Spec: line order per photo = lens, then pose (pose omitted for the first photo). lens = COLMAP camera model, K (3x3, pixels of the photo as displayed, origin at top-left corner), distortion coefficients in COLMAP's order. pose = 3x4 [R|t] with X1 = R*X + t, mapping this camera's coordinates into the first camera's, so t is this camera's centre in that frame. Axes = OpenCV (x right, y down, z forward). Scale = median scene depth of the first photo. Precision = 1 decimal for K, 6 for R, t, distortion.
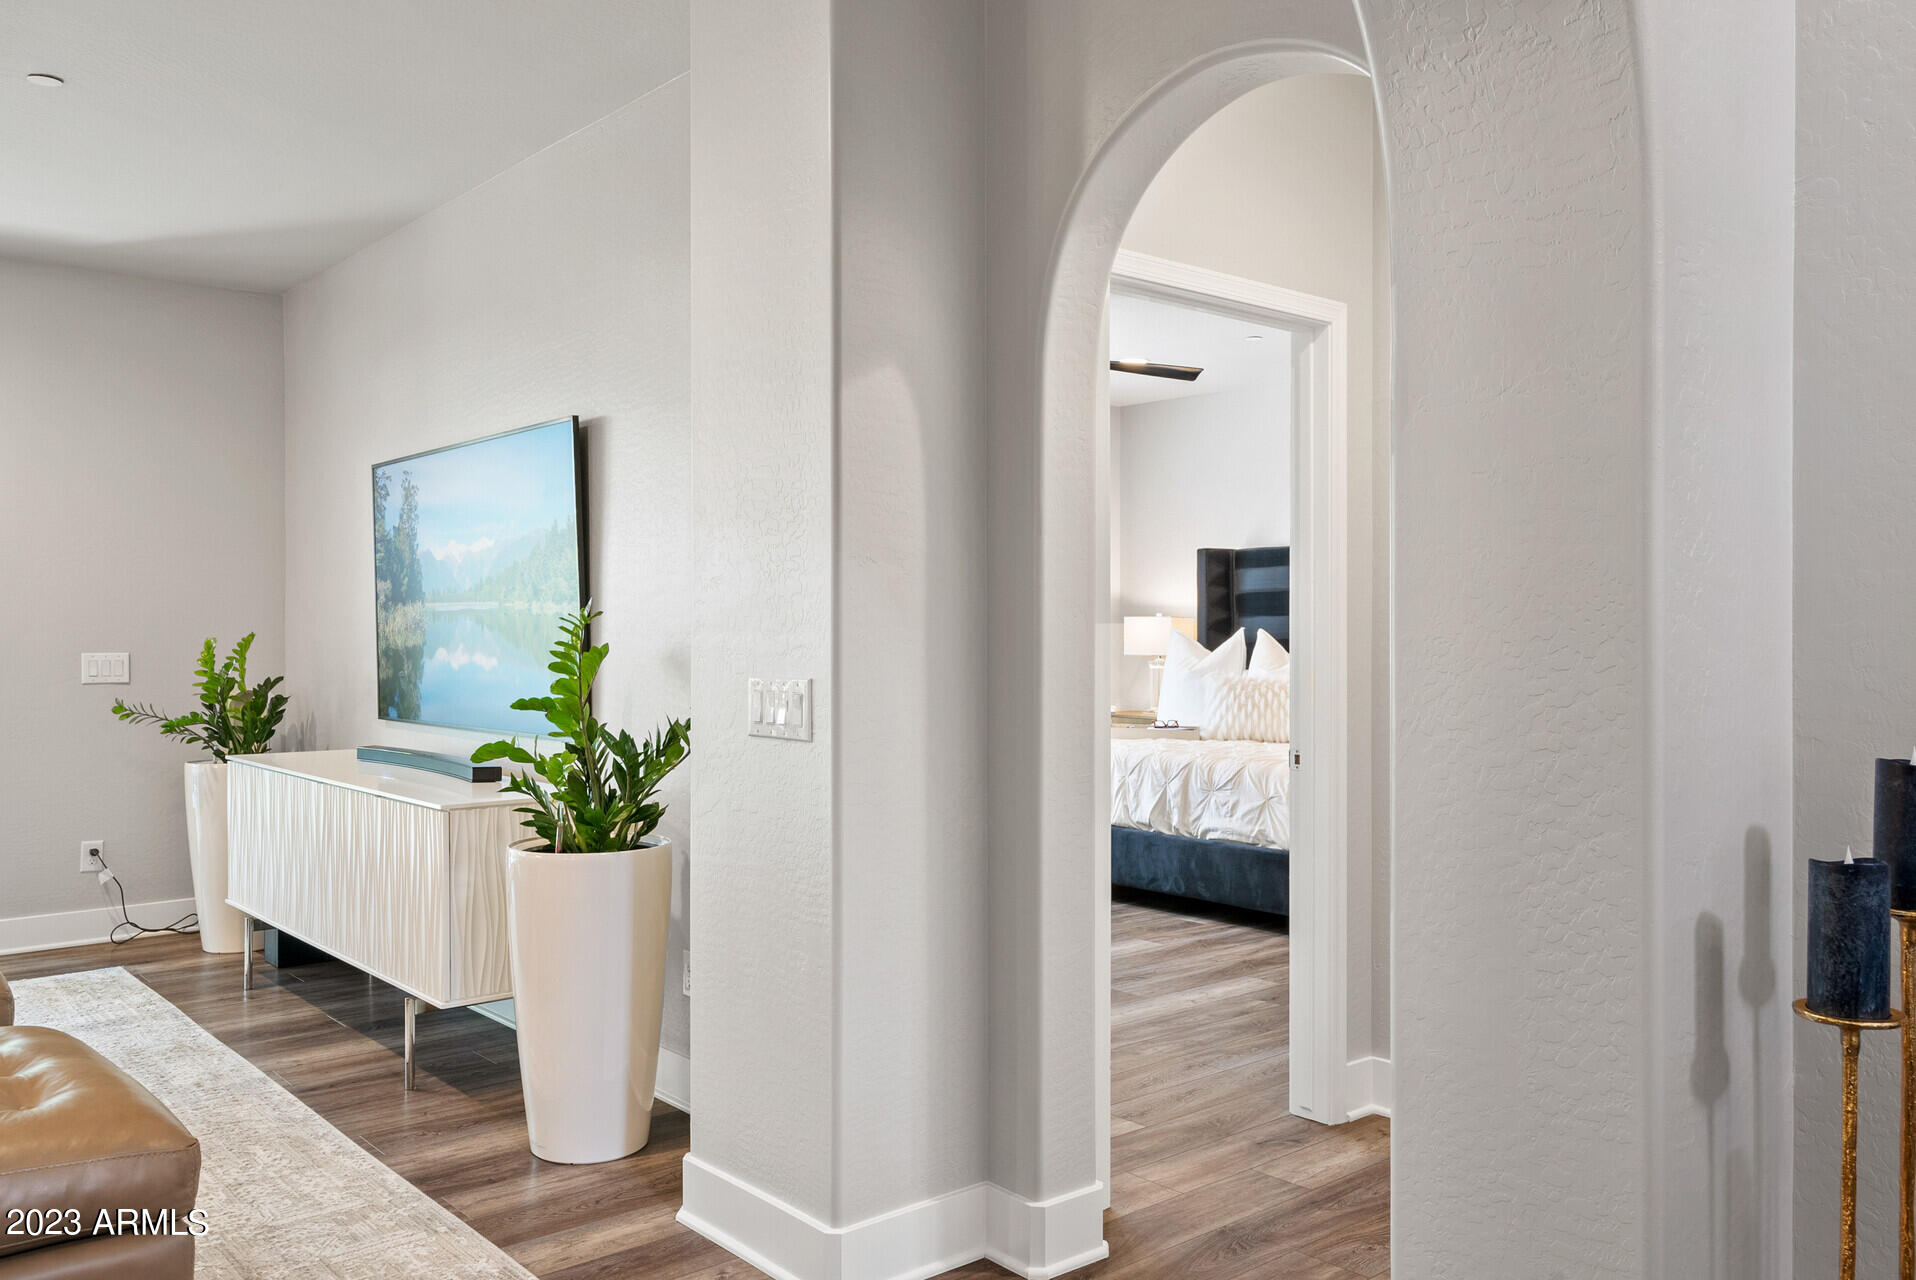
lens RADIAL K [[1493.4, 0, 958.0], [0, 1493.4, 640.0], [0, 0, 1]] dist [0.005132, 0.005634]
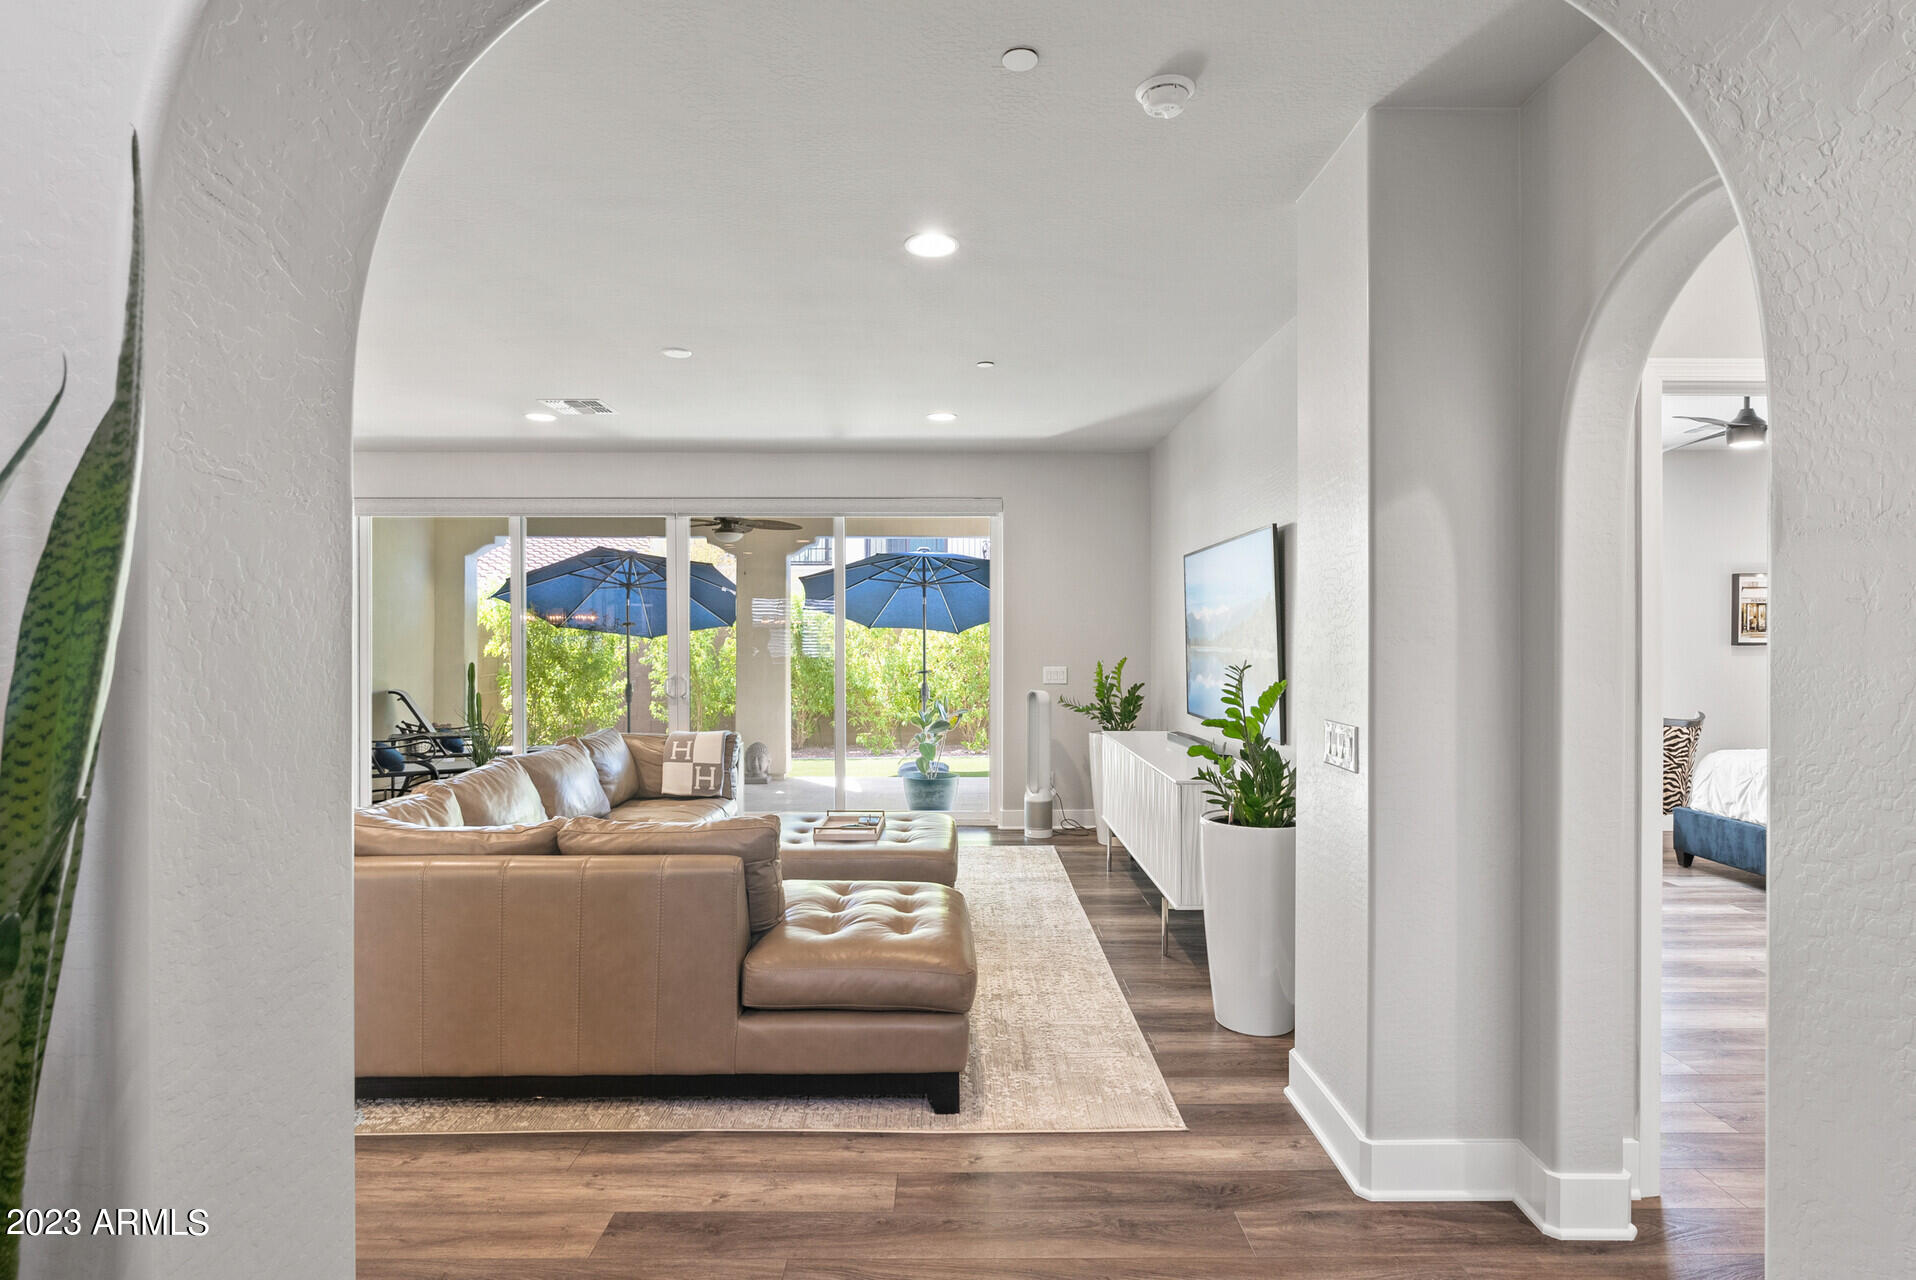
lens RADIAL K [[973.3, 0, 958.0], [0, 973.3, 640.0], [0, 0, 1]] dist [-0.004608, 0.000451]
pose [[0.759121, 0.003321, -0.650941, 0.098489], [-0.002123, 0.999994, 0.002626, -0.026639], [0.650947, -0.000611, 0.759123, 0.047993]]
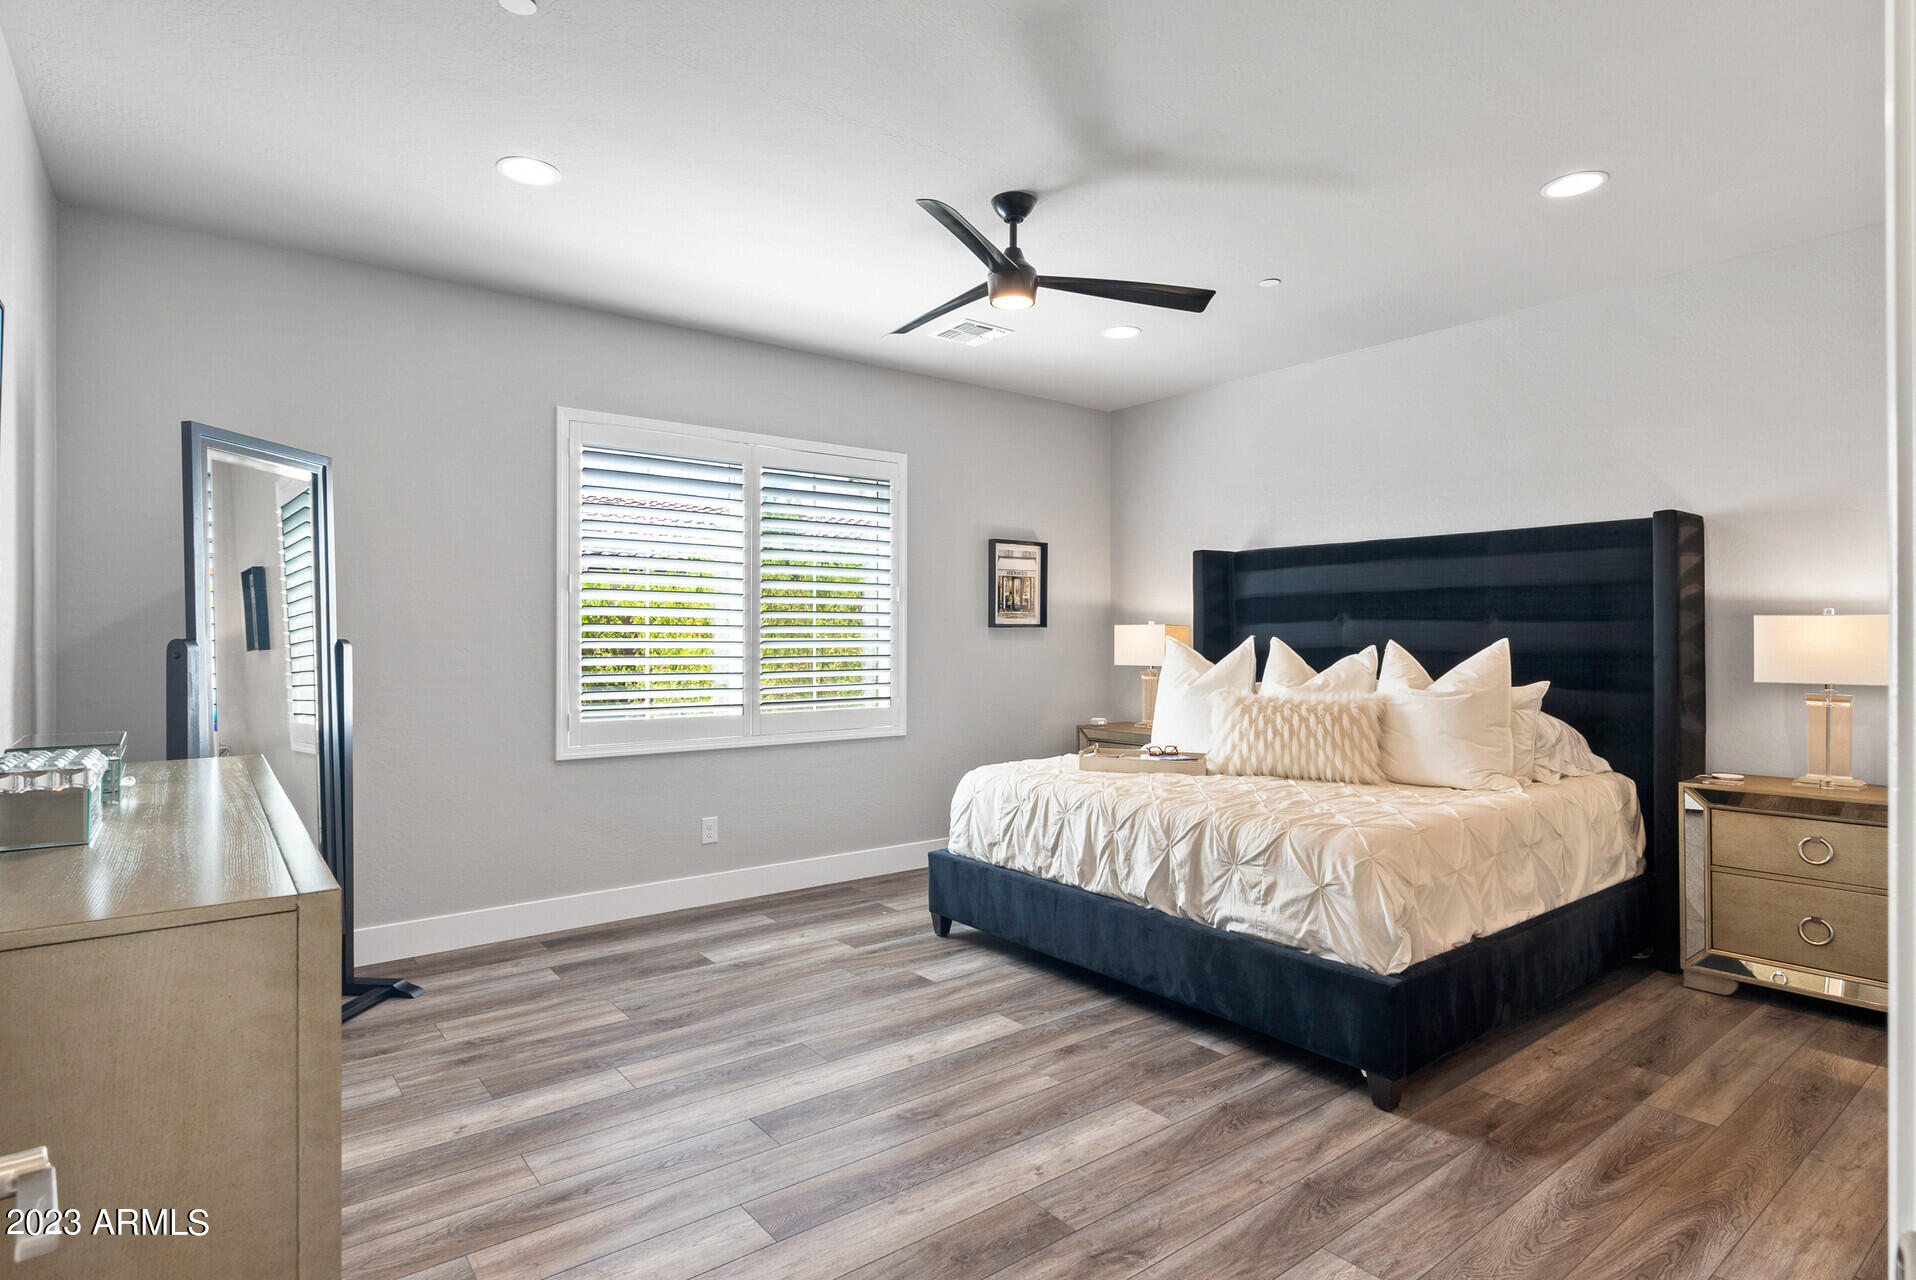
lens RADIAL K [[973.0, 0, 961.4], [0, 973.0, 650.2], [0, 0, 1]] dist [-0.002324, -0.000540]
pose [[0.998848, 0.000206, -0.047977, 0.065977], [0.000053, 0.999985, 0.005410, -0.003974], [0.047977, -0.005406, 0.998834, 0.566229]]
